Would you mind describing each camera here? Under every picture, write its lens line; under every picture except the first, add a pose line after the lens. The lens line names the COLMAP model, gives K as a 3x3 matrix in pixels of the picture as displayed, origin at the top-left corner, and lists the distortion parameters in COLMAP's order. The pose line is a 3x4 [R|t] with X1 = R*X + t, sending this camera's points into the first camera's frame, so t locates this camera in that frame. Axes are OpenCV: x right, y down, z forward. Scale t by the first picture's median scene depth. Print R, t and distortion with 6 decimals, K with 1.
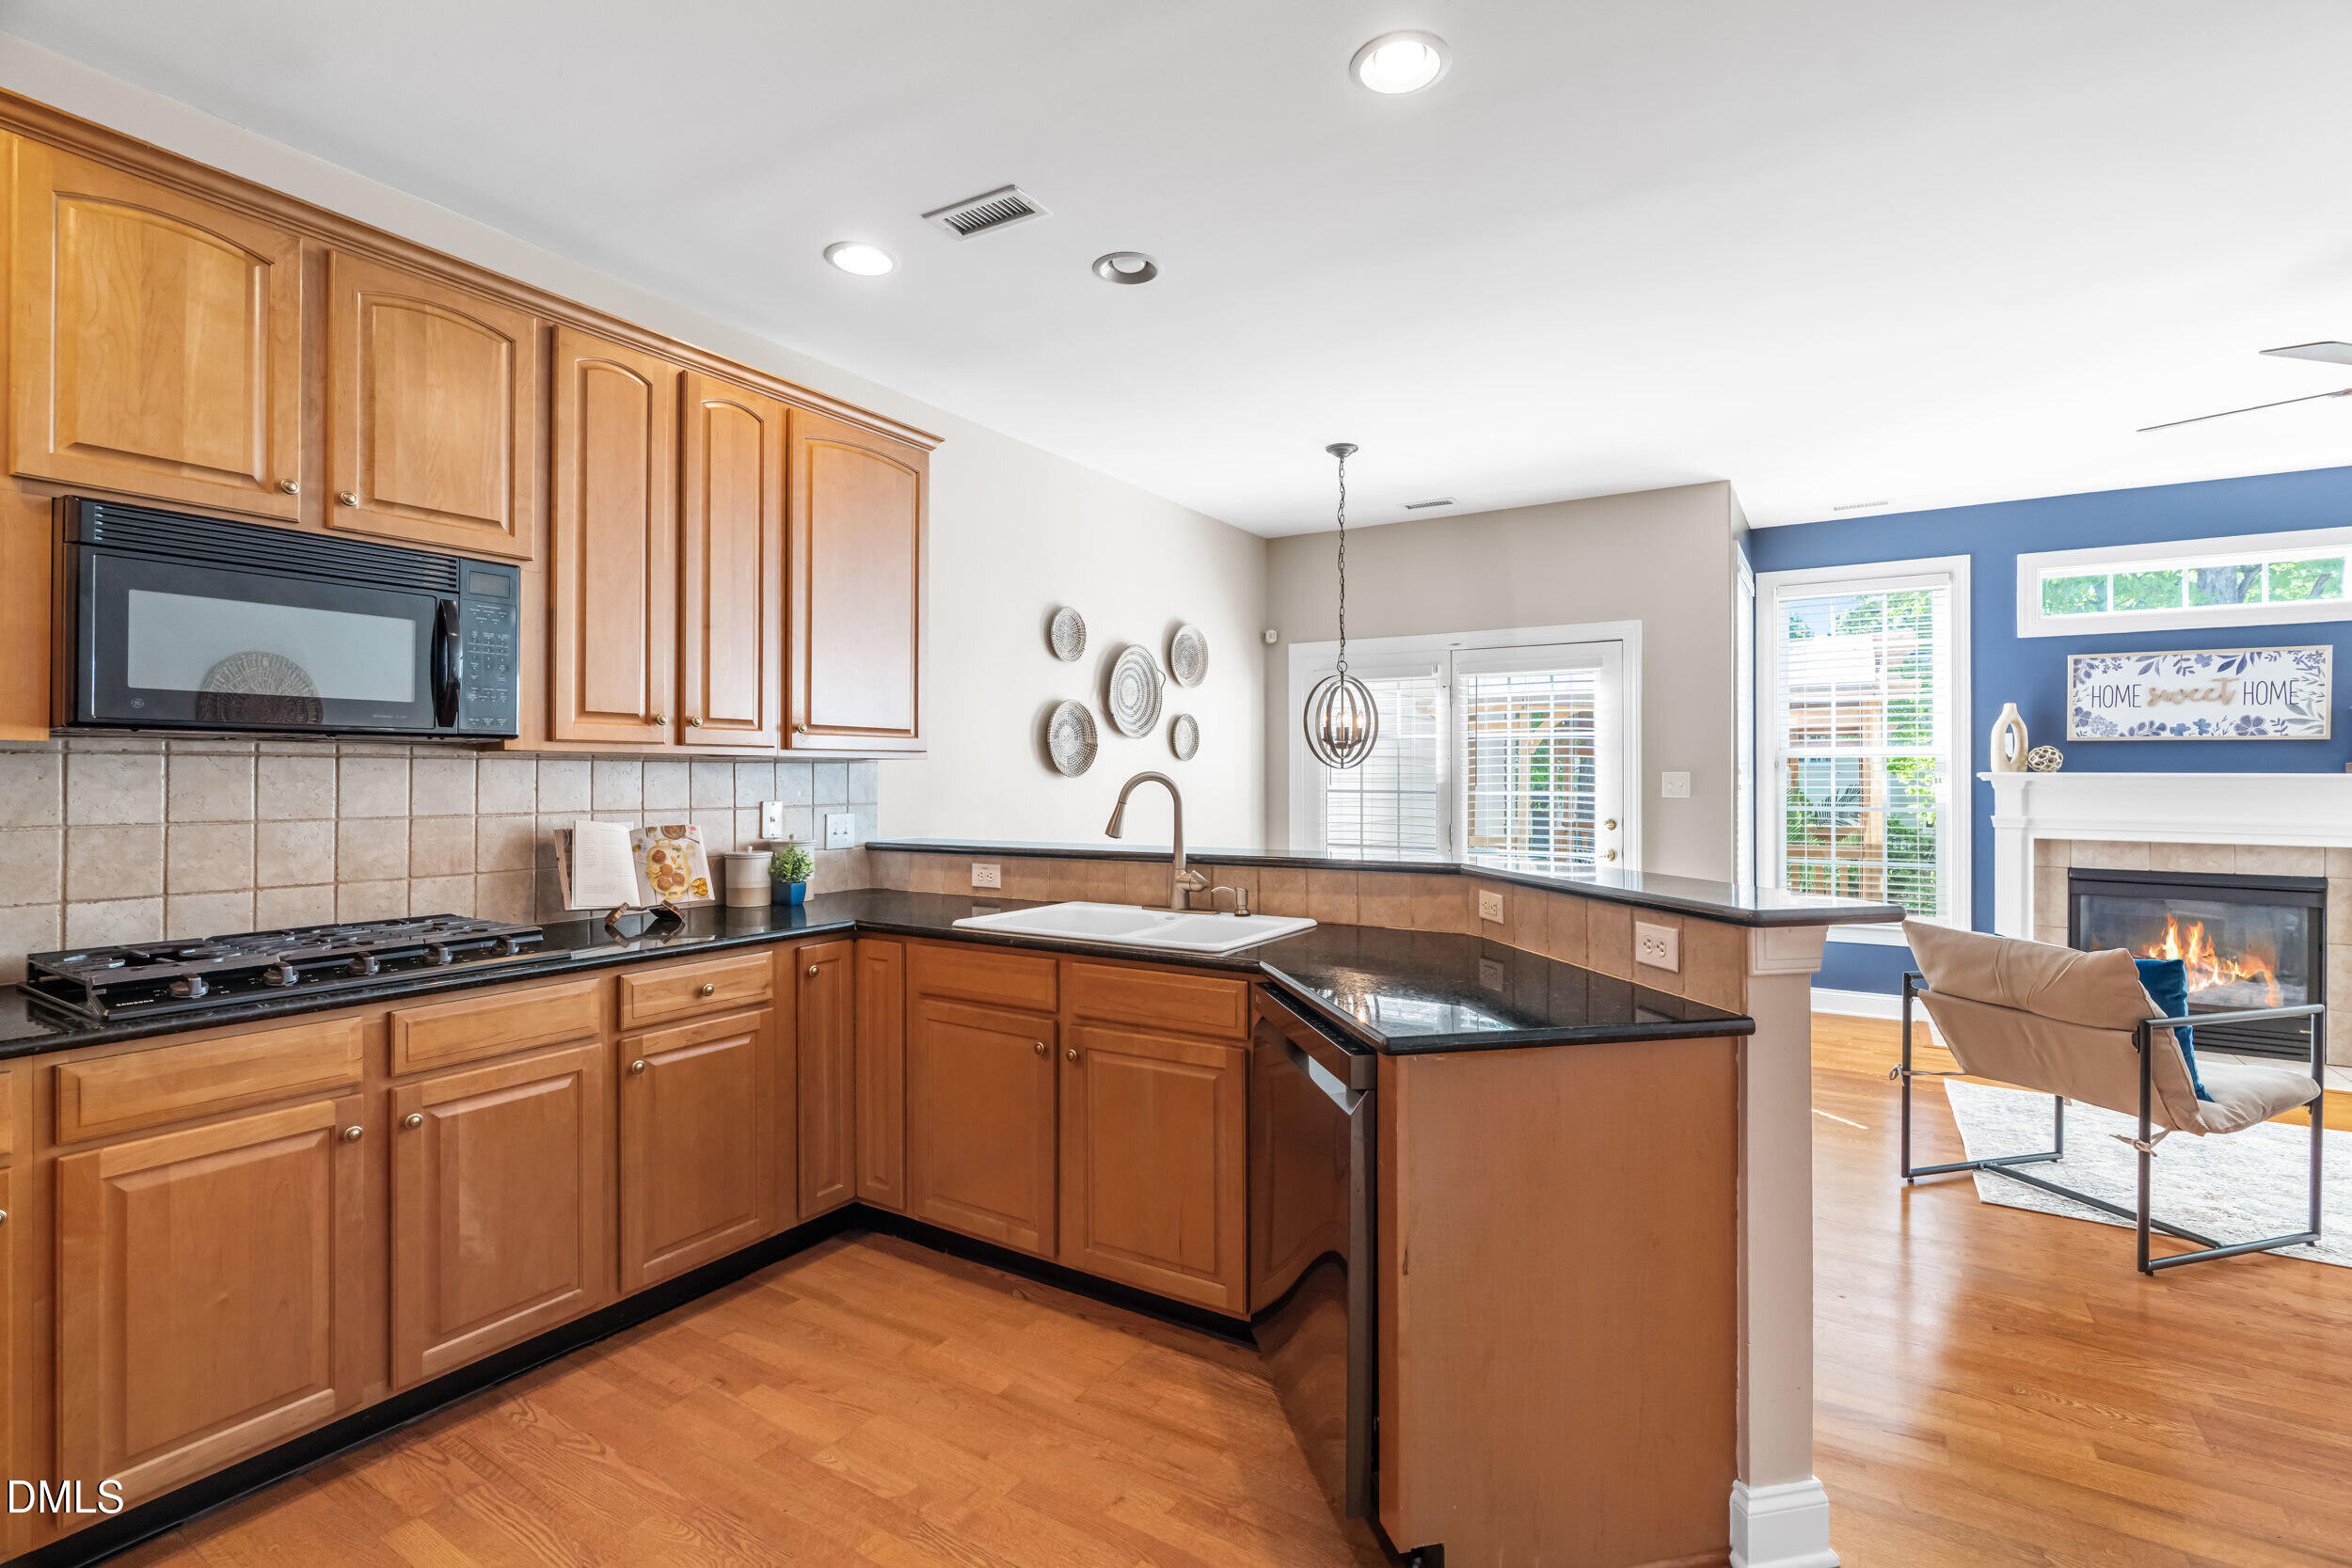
lens RADIAL K [[1081.3, 0, 1170.8], [0, 1081.3, 767.5], [0, 0, 1]] dist [-0.021646, 0.002030]
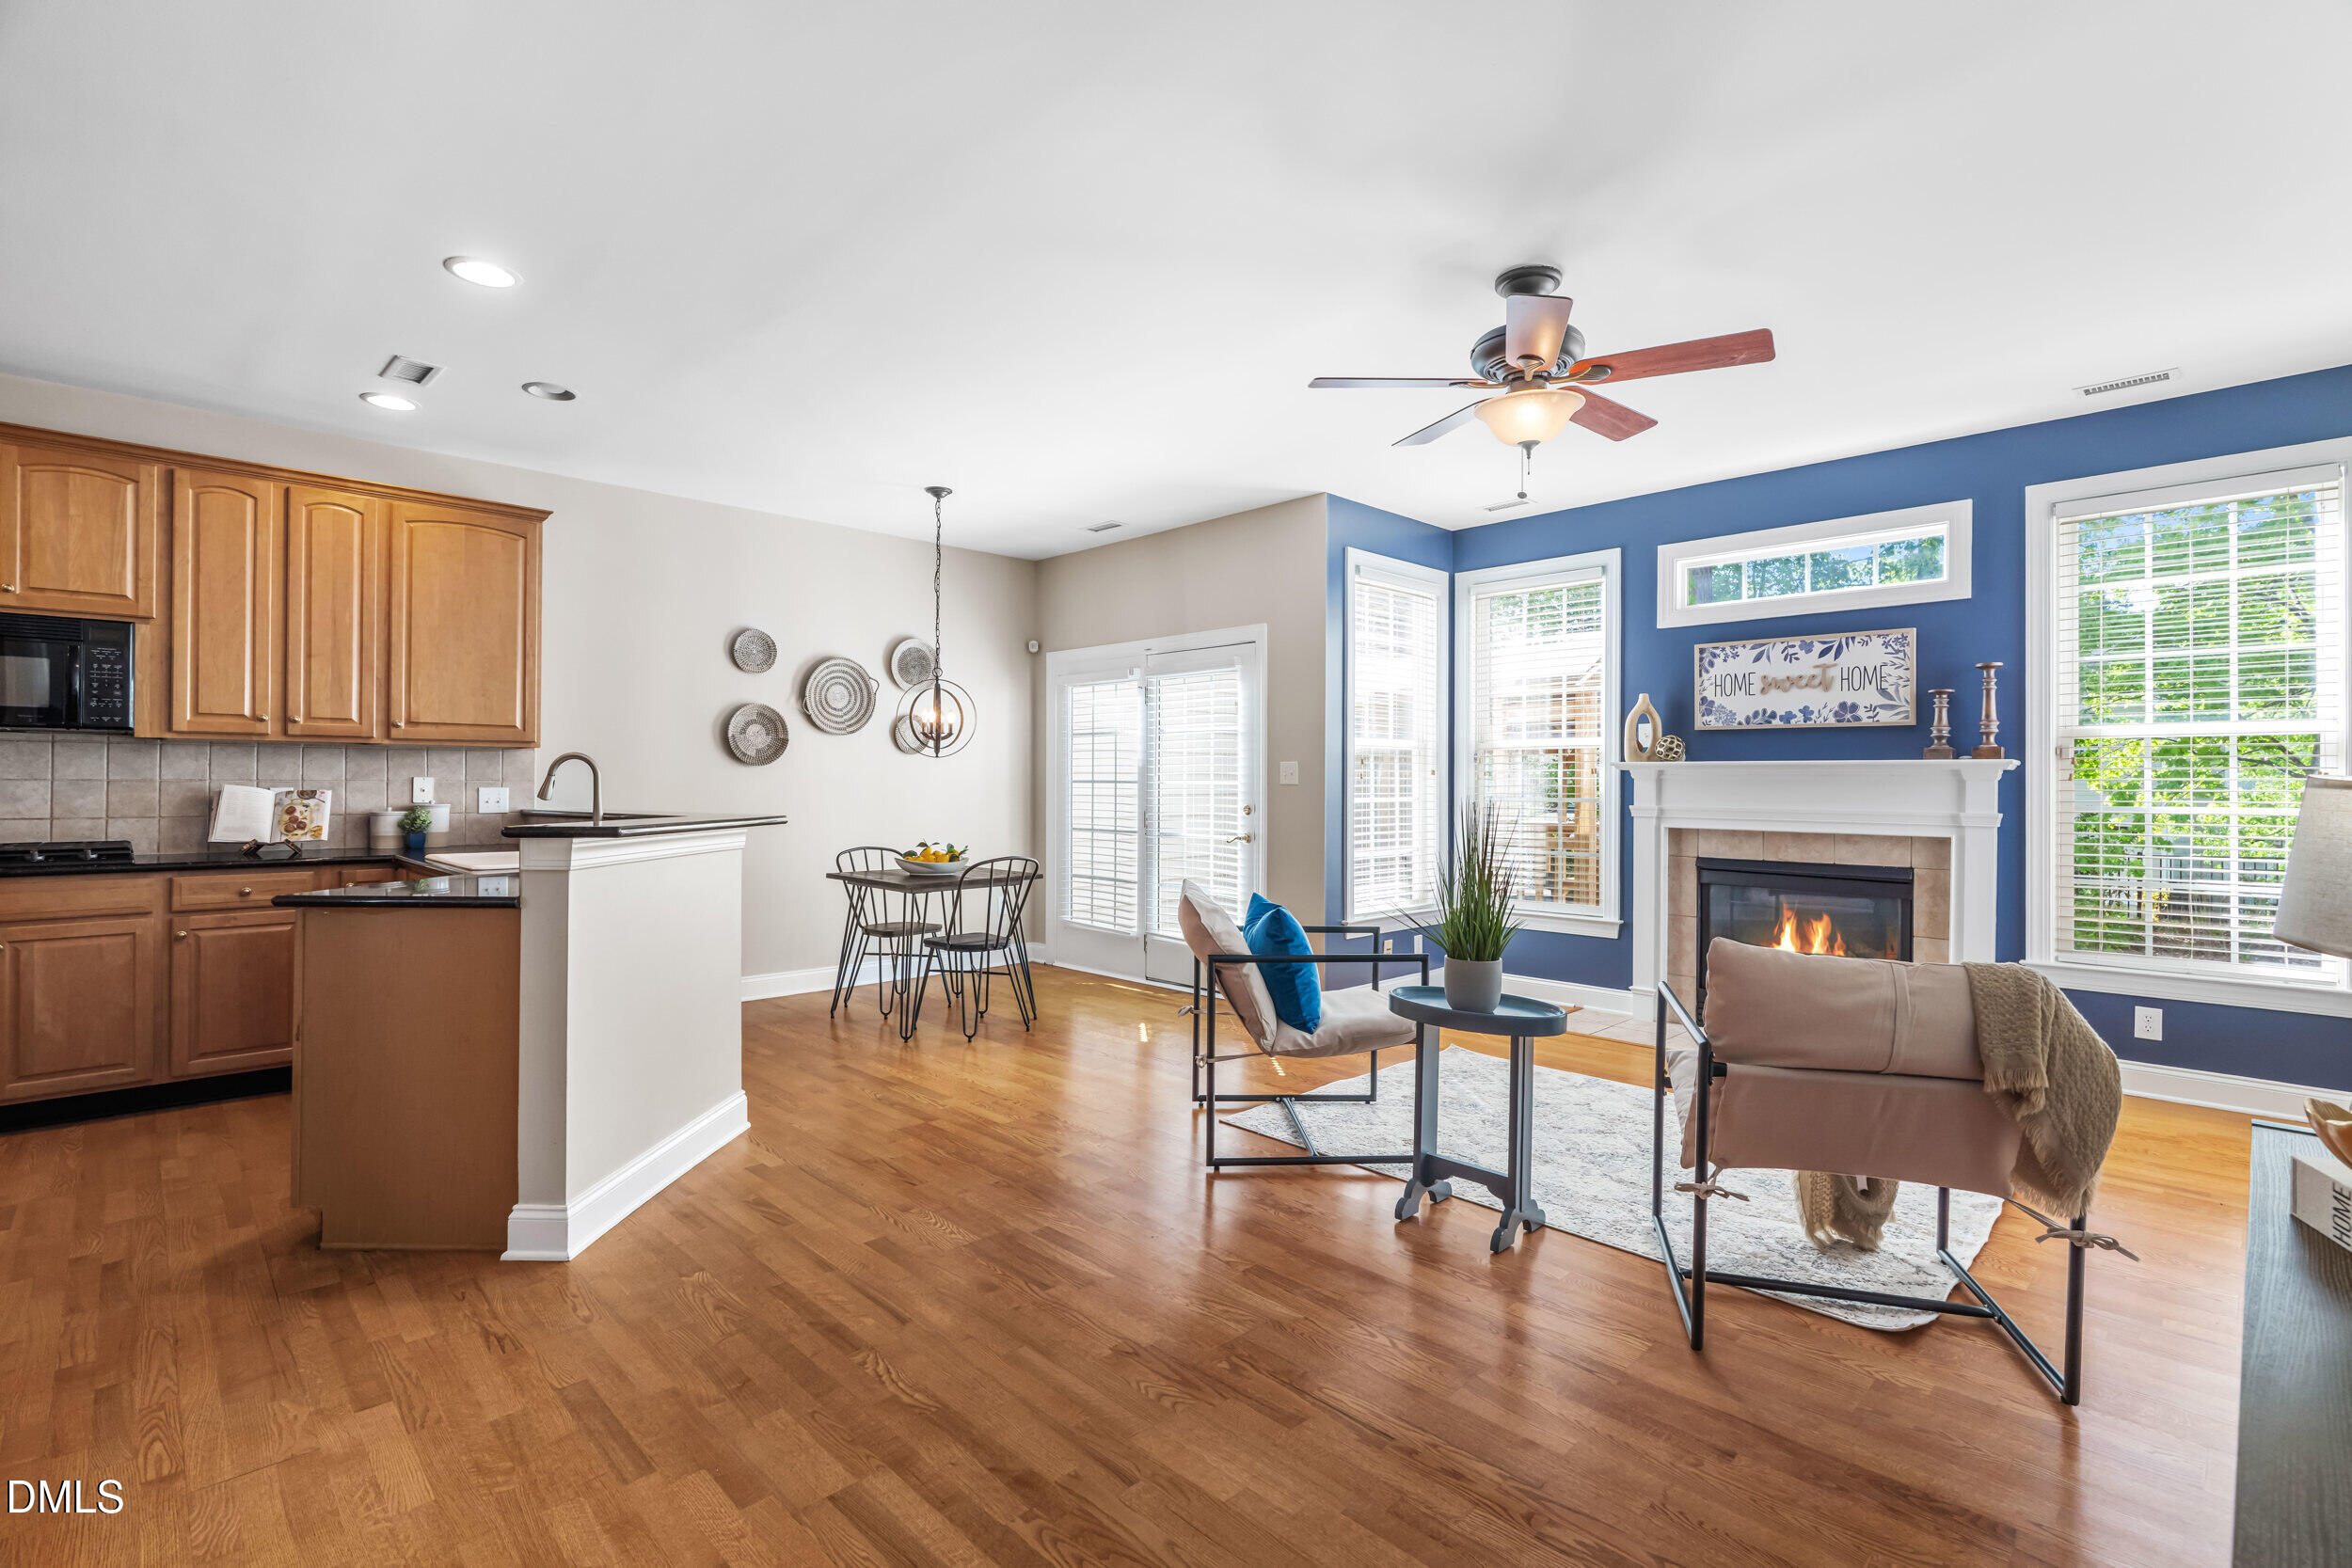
lens RADIAL K [[1081.3, 0, 1195.4], [0, 1081.3, 775.9], [0, 0, 1]] dist [-0.021646, 0.002030]
pose [[0.974734, 0.001300, -0.223365, 0.631590], [-0.001422, 0.999999, -0.000388, 0.019681], [0.223364, 0.000696, 0.974735, -0.094446]]
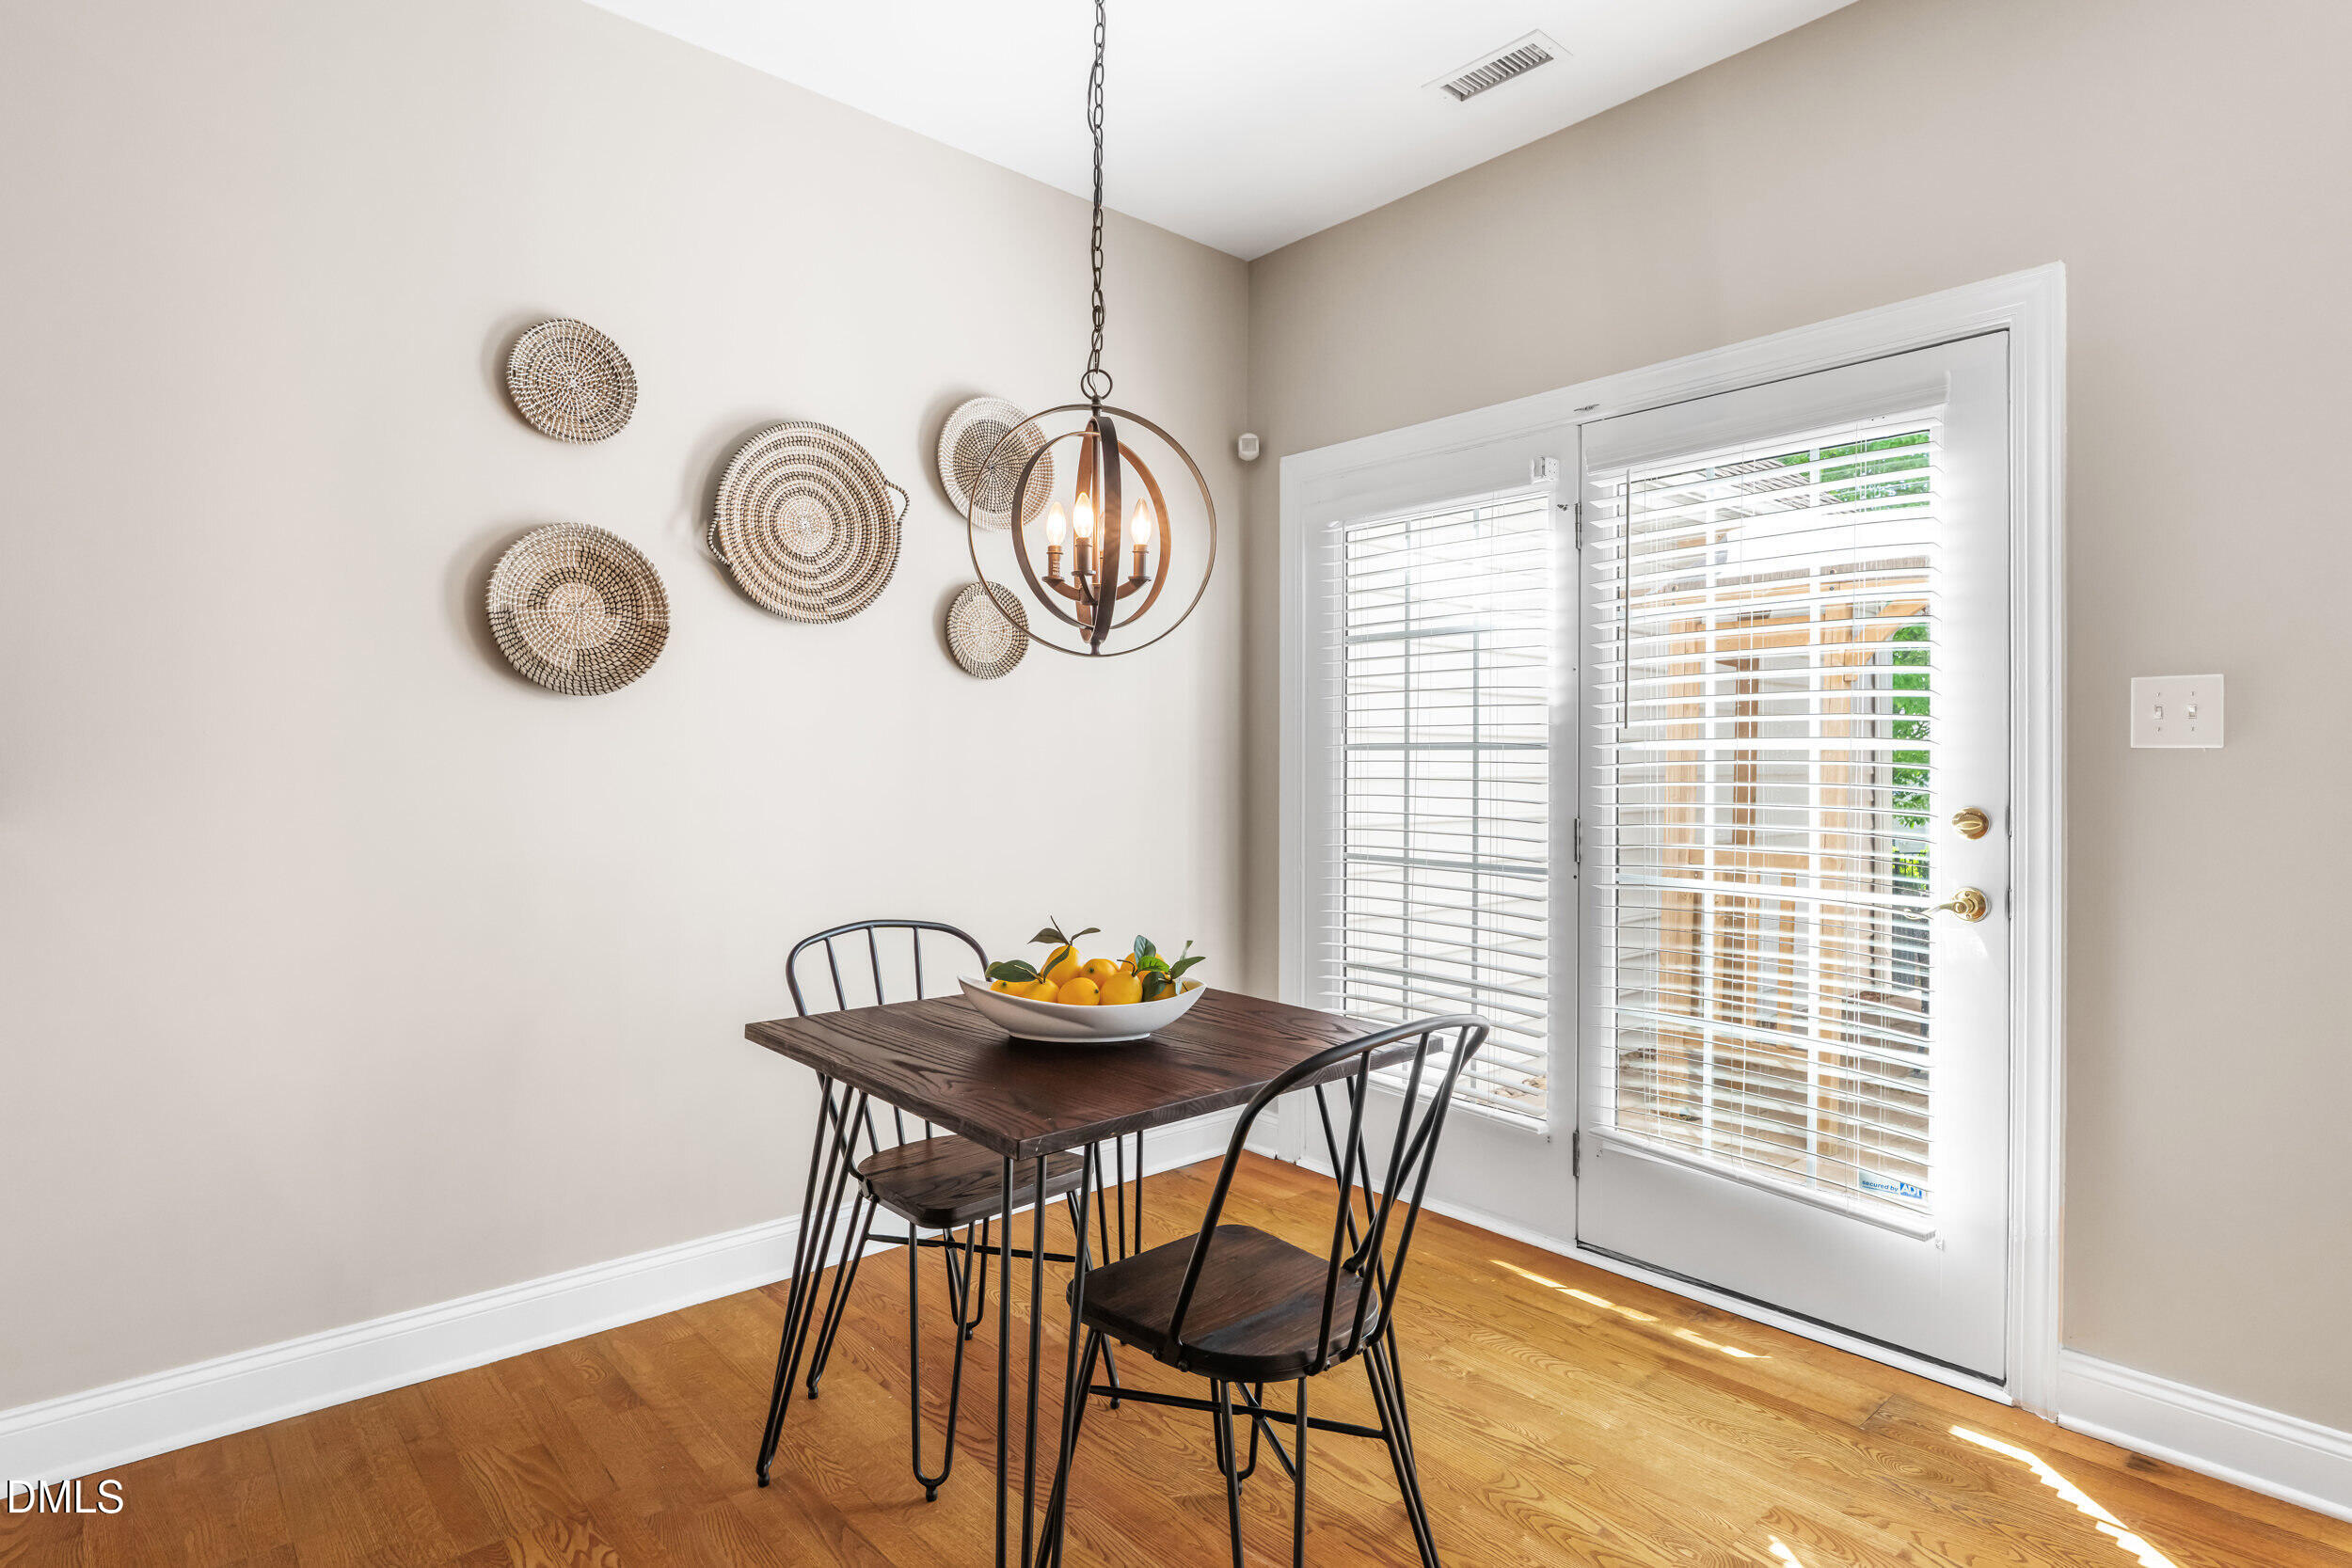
lens RADIAL K [[1196.1, 0, 1183.4], [0, 1196.1, 762.9], [0, 0, 1]] dist [-0.012841, -0.000532]
pose [[0.961246, 0.002174, -0.275682, 0.269096], [-0.001455, 0.999995, 0.002813, 0.033043], [0.275687, -0.002303, 0.961245, 0.546957]]
